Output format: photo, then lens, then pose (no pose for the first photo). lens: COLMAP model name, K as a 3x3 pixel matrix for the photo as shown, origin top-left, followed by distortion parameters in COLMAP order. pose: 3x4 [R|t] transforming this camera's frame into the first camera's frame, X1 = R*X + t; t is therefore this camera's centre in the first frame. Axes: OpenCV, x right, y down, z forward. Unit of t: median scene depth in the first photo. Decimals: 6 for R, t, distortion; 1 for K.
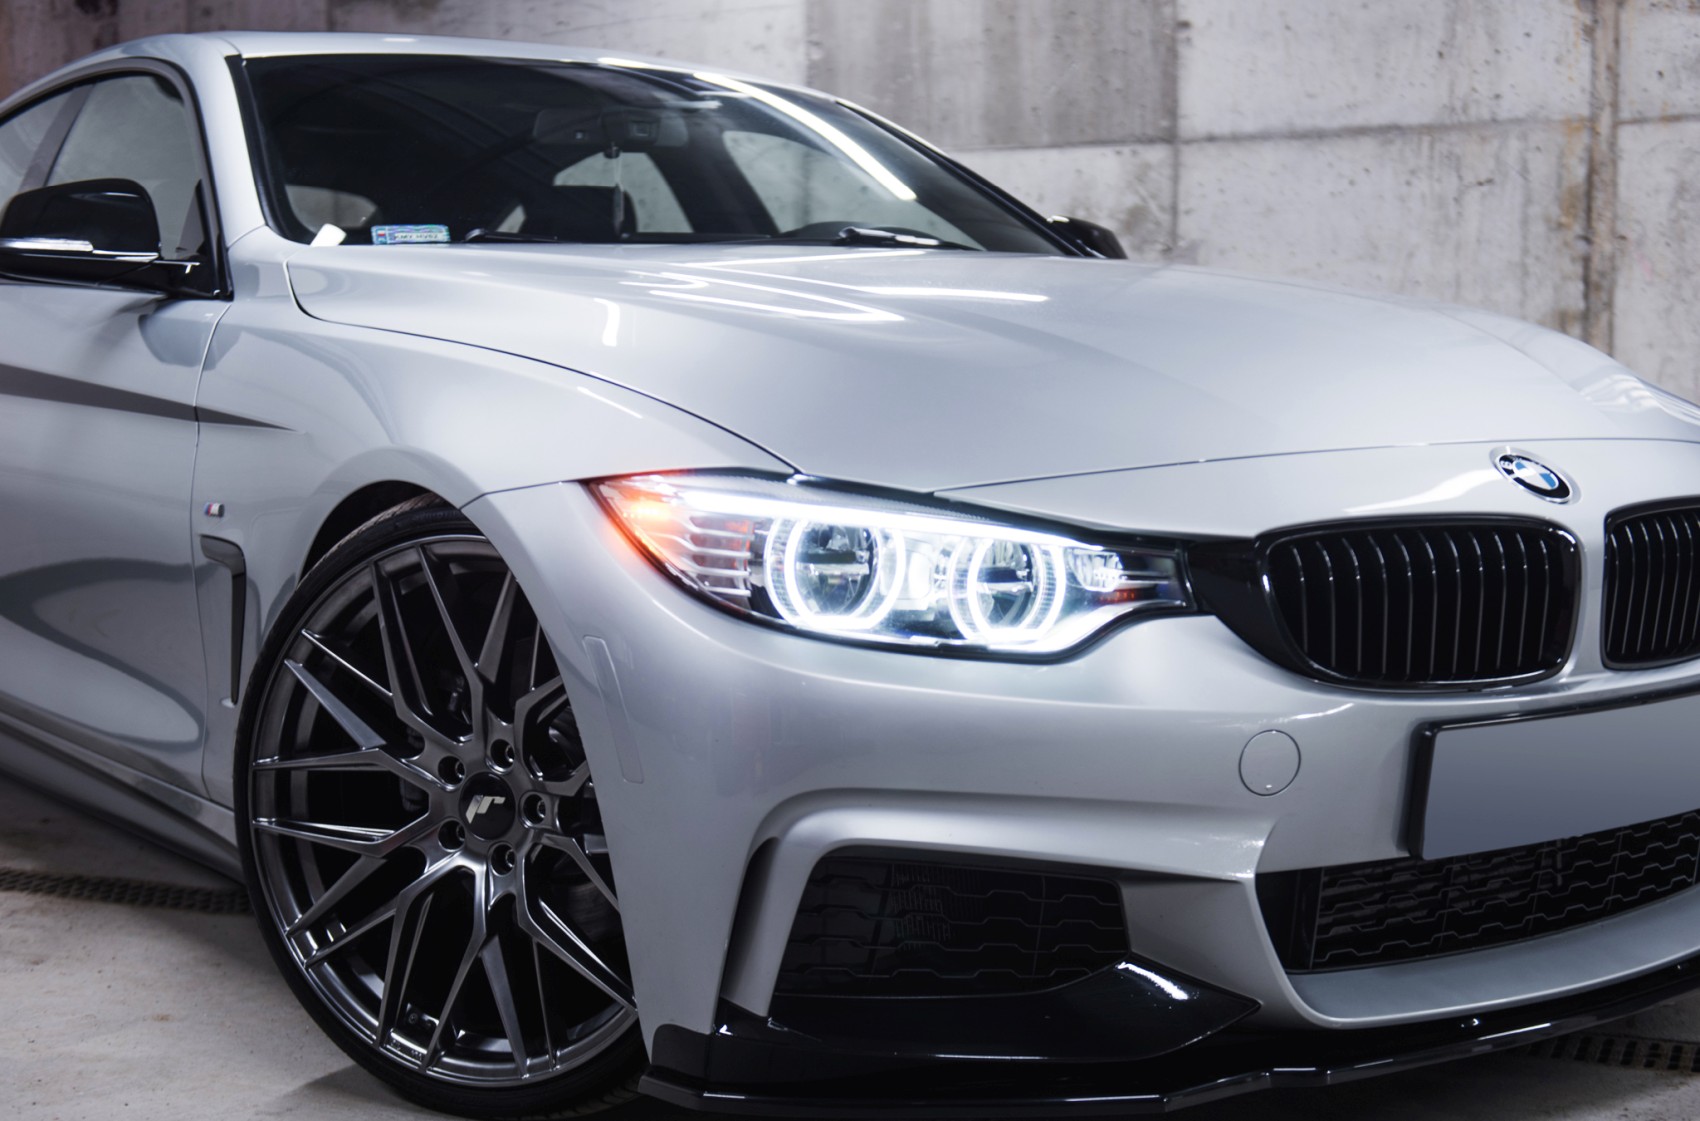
lens RADIAL K [[2287.3, 0, 851.1], [0, 2287.3, 527.5], [0, 0, 1]] dist [-0.016600, 0.000000]
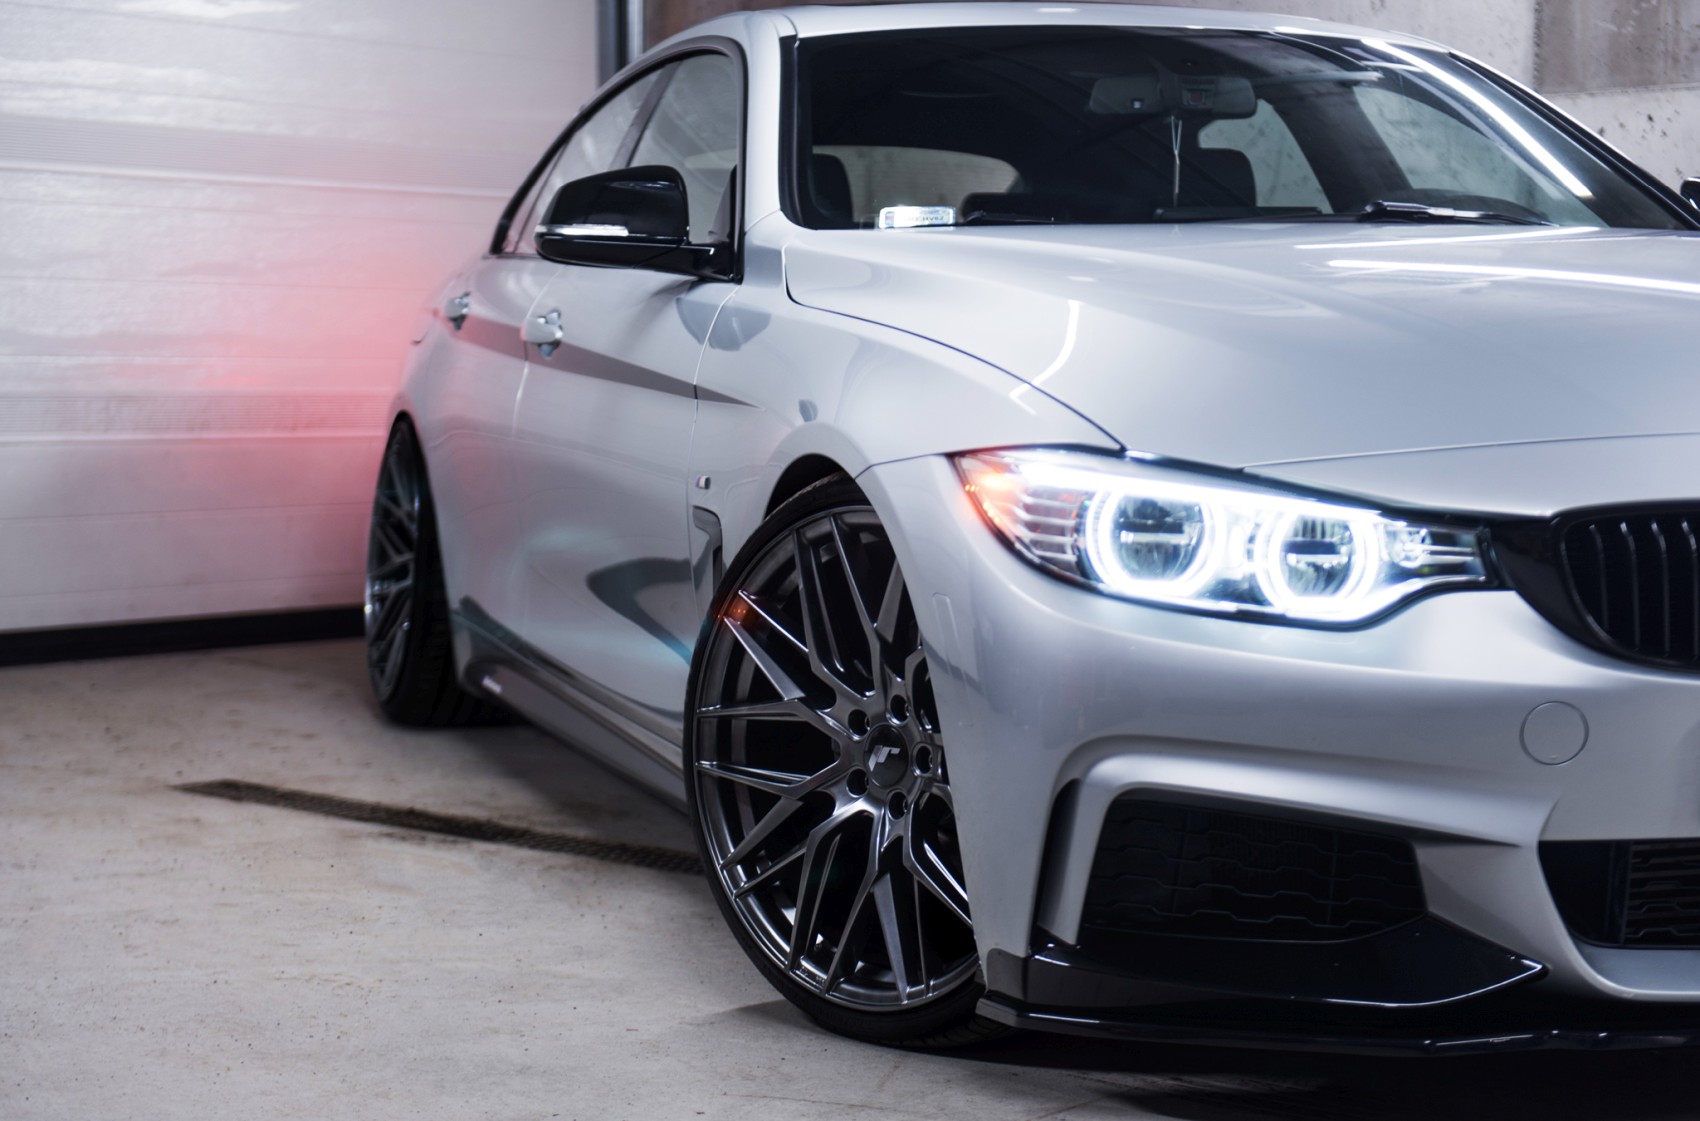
lens RADIAL K [[2989.7, 0, 851.9], [0, 2989.7, 561.7], [0, 0, 1]] dist [0.015681, 0.000000]
pose [[0.943566, 0.025124, -0.330231, 0.291408], [-0.023925, 0.999684, 0.007696, 0.019566], [0.330320, 0.000639, 0.943869, -0.343006]]
